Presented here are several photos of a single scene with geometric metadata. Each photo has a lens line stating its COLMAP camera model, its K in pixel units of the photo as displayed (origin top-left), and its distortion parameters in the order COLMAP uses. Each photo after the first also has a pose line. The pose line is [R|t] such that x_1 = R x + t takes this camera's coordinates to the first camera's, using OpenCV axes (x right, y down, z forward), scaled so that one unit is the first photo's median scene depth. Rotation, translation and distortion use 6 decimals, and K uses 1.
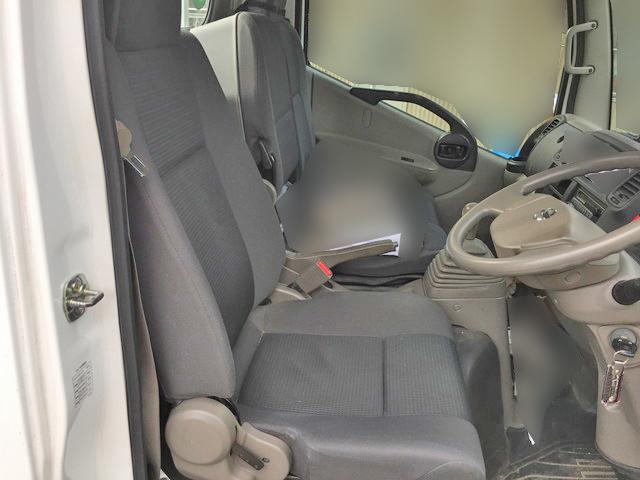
lens RADIAL K [[555.9, 0, 309.0], [0, 555.9, 243.5], [0, 0, 1]] dist [0.059368, -0.080776]
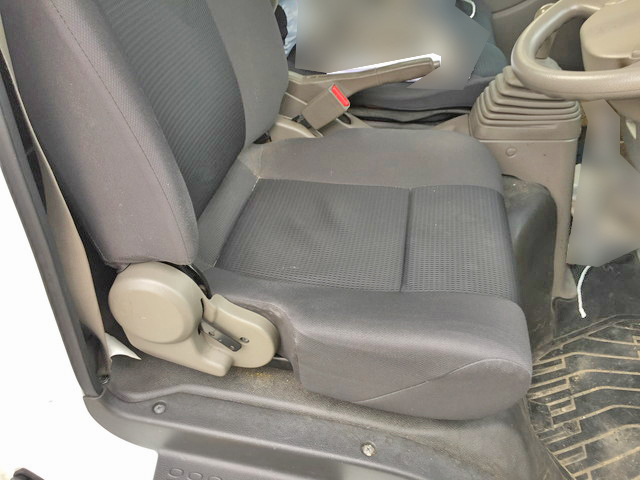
lens RADIAL K [[555.9, 0, 309.0], [0, 555.9, 243.5], [0, 0, 1]] dist [0.059368, -0.080776]
pose [[0.997593, 0.034168, -0.060344, 0.039743], [-0.016580, 0.962472, 0.270874, 0.033002], [0.067335, -0.269221, 0.960722, 0.214431]]
